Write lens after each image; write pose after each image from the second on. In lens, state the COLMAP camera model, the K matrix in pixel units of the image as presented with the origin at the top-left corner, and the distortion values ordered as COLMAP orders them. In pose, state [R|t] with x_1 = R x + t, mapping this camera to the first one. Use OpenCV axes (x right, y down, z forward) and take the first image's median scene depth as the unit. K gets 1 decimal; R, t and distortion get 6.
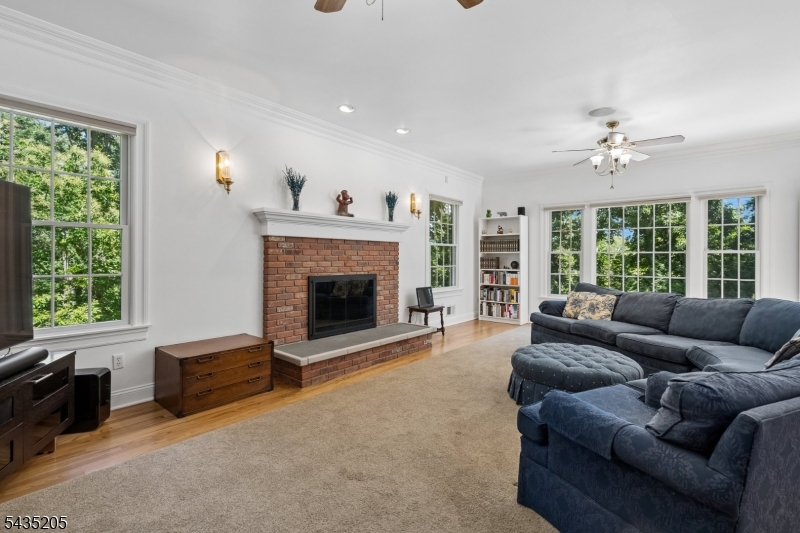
lens RADIAL K [[365.4, 0, 401.1], [0, 365.4, 262.9], [0, 0, 1]] dist [0.003410, 0.000342]
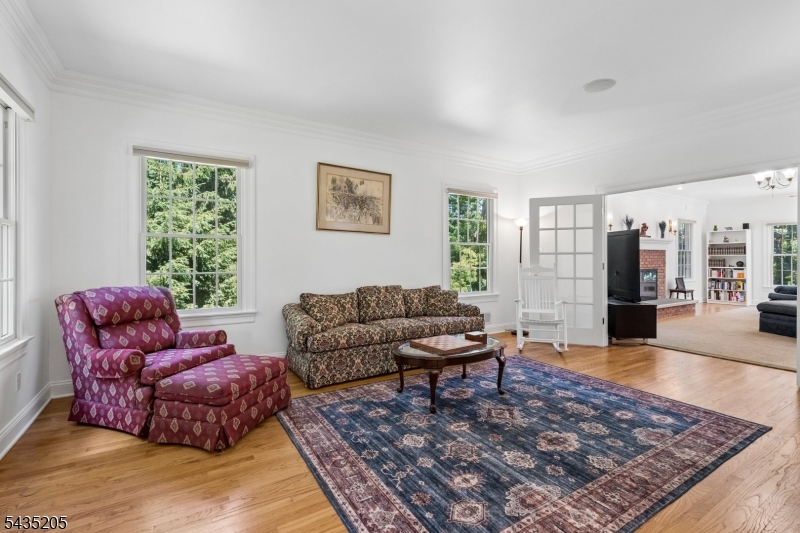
lens RADIAL K [[365.4, 0, 398.7], [0, 365.4, 261.9], [0, 0, 1]] dist [0.003410, 0.000342]
pose [[0.950592, -0.003060, -0.310429, -0.511322], [0.000204, 0.999957, -0.009231, 0.010010], [0.310444, 0.008712, 0.950552, -0.771541]]
